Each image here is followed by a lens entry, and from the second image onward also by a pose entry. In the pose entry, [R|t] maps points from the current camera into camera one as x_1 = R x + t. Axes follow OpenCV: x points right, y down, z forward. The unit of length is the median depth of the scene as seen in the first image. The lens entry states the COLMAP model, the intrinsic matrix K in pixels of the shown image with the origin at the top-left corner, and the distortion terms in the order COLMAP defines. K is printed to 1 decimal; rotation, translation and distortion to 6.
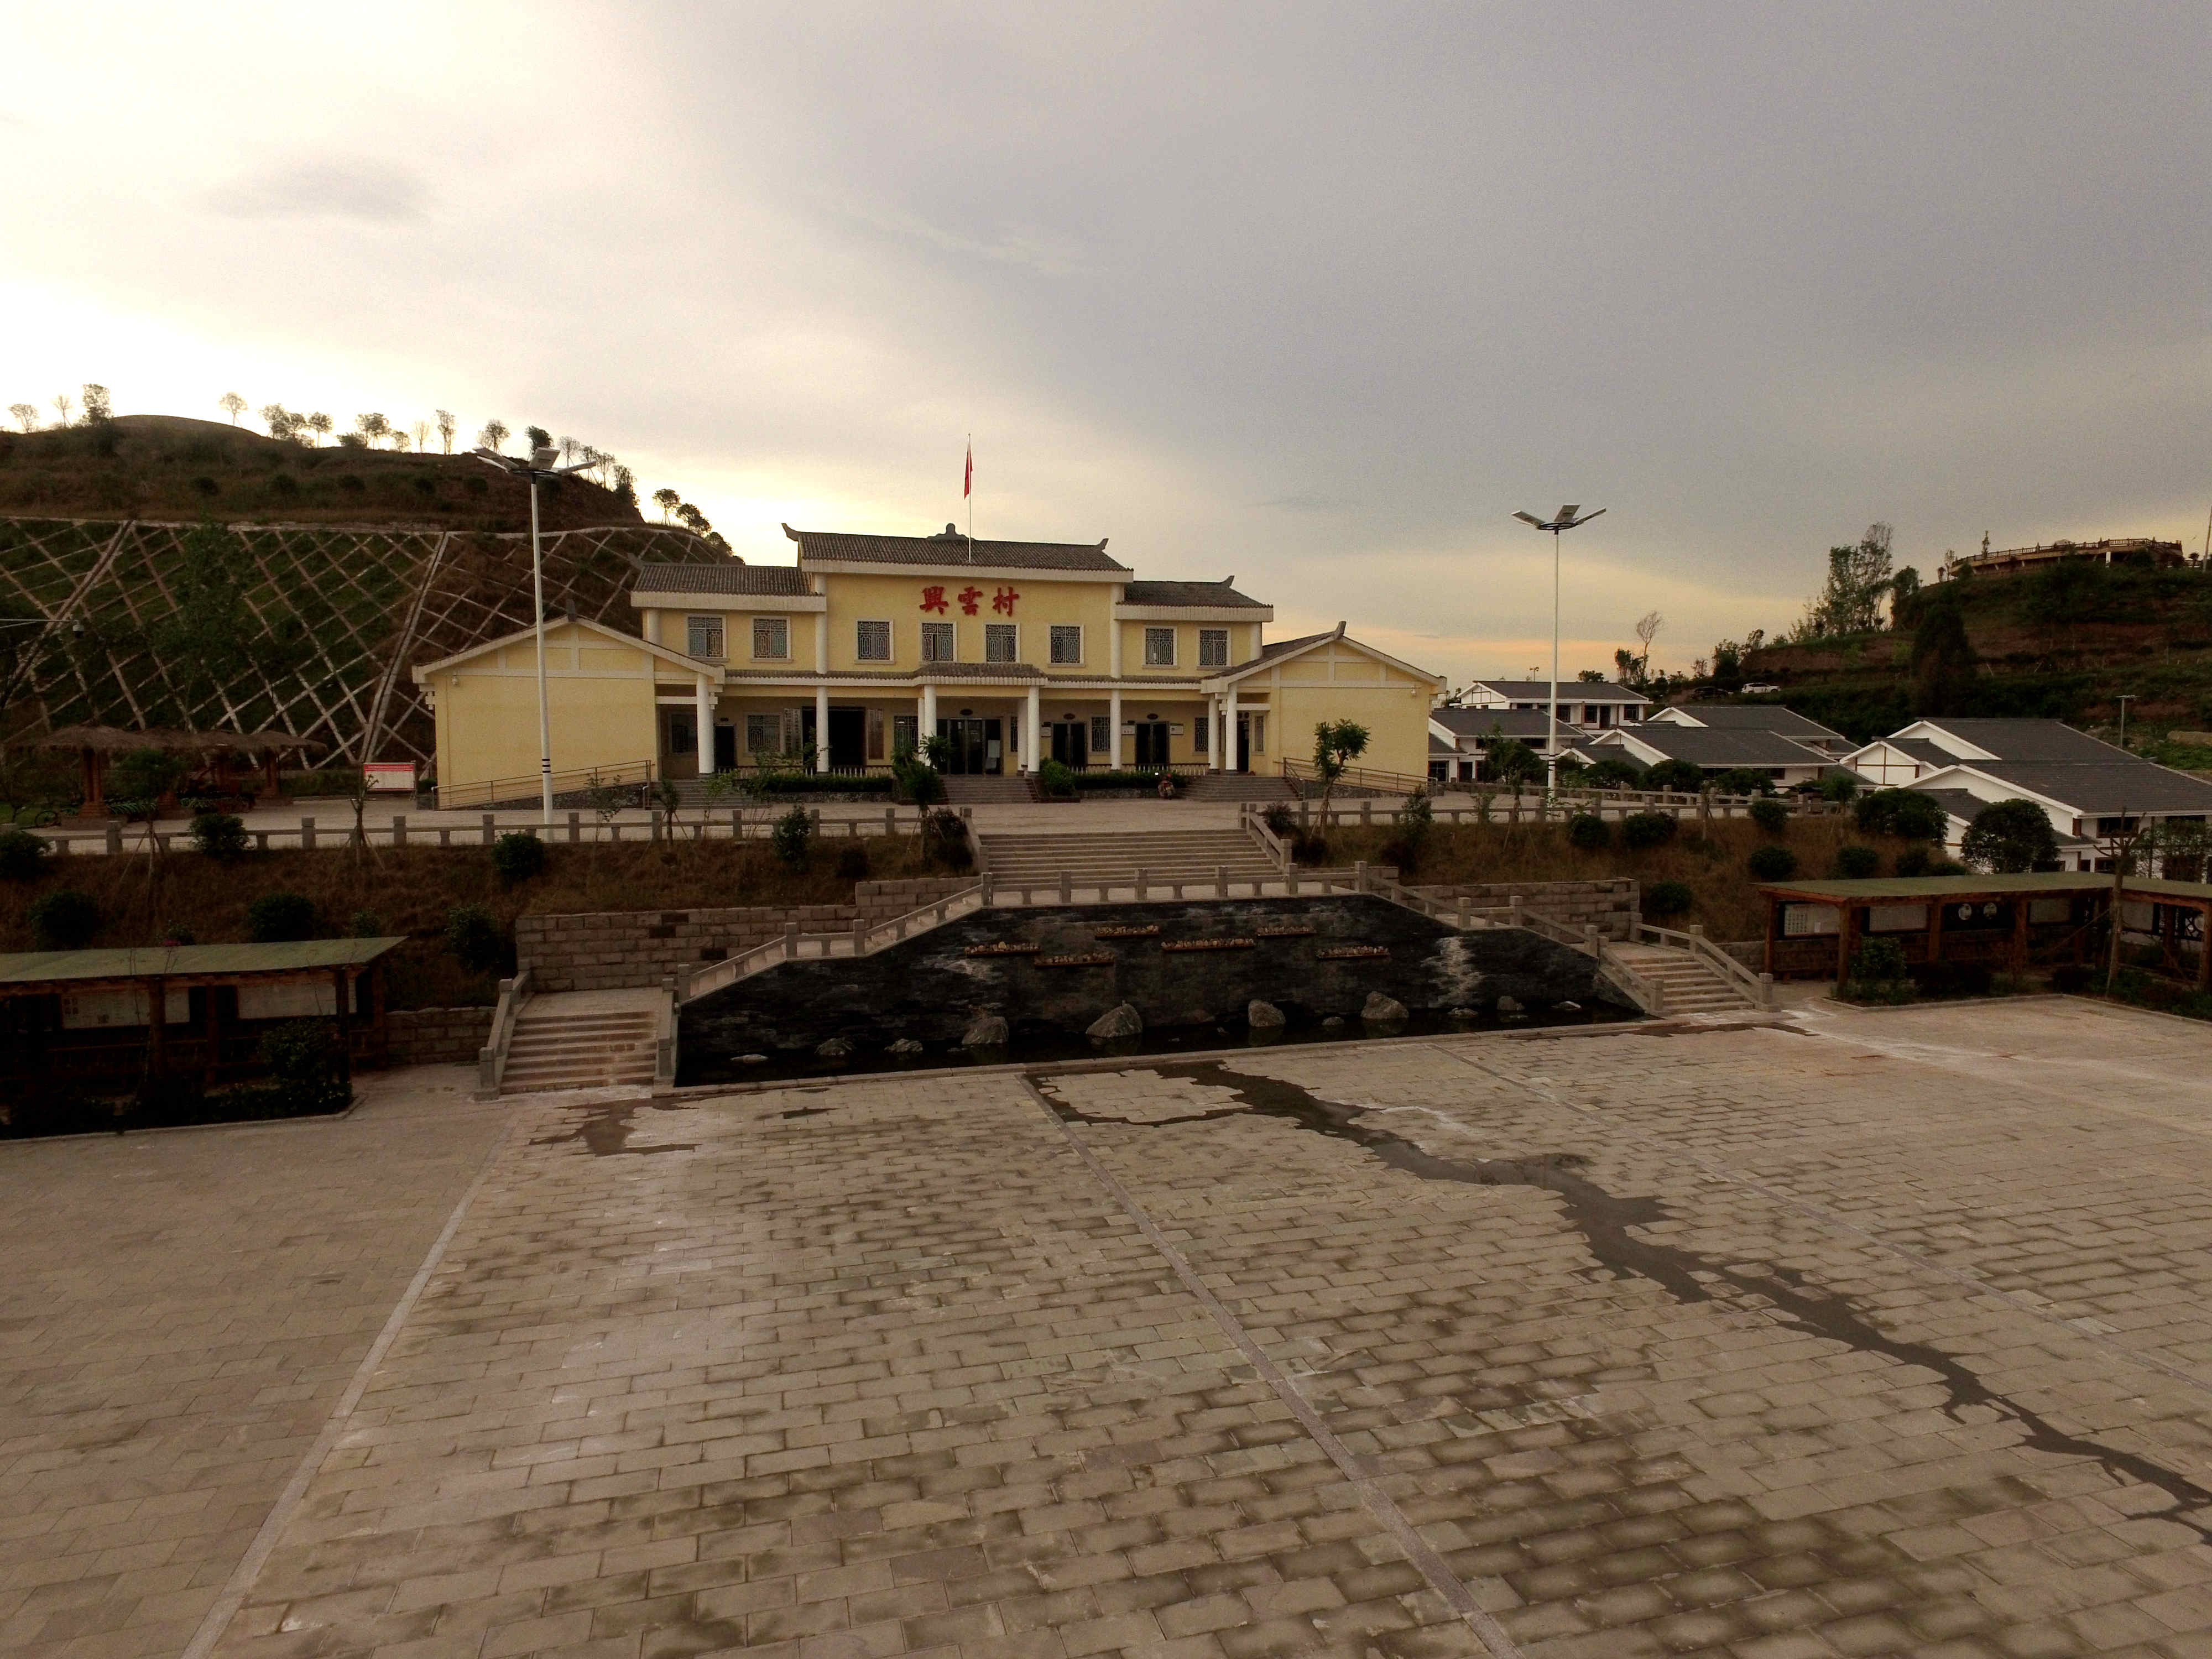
lens RADIAL K [[1277.3, 0, 1076.1], [0, 1277.3, 891.8], [0, 0, 1]] dist [-0.000180, 0.008360]
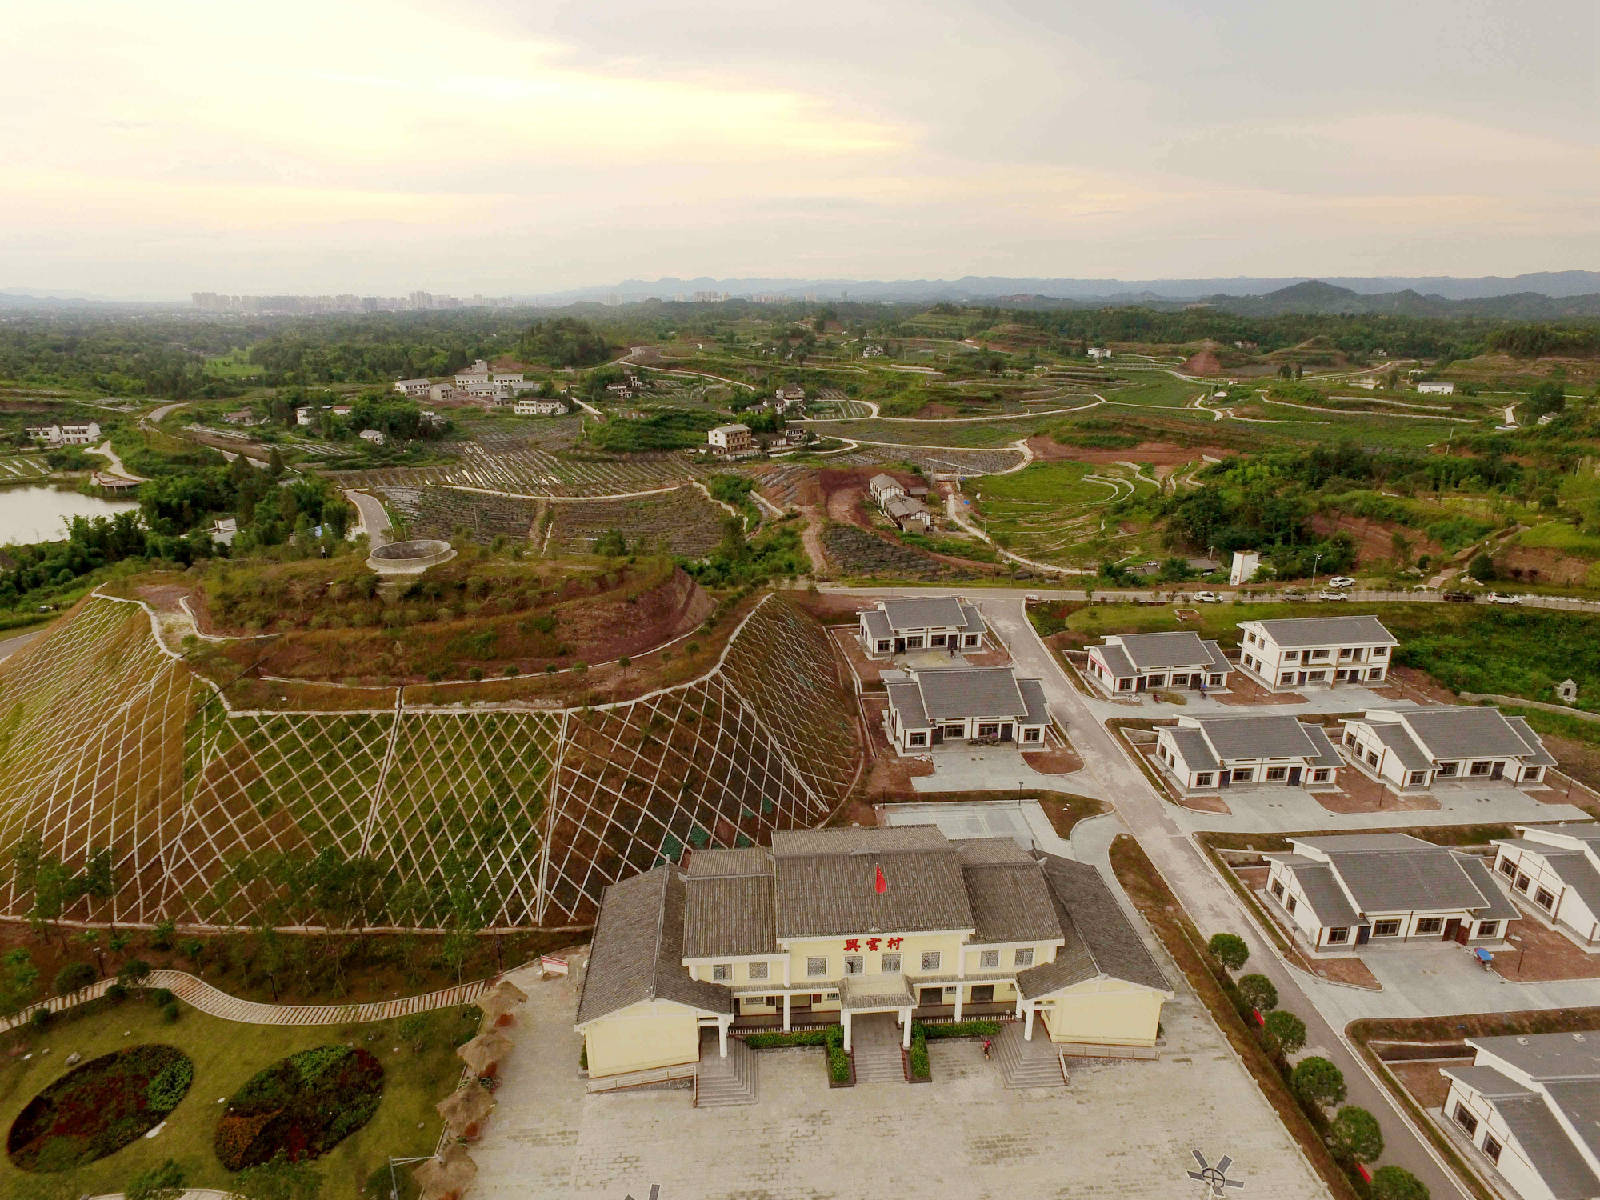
lens RADIAL K [[923.9, 0, 784.5], [0, 923.9, 600.1], [0, 0, 1]] dist [-0.000180, 0.008360]
pose [[0.980190, 0.050012, -0.191643, 0.007071], [-0.000871, 0.968675, 0.248330, -0.551221], [0.198059, -0.243244, 0.949529, -0.039998]]
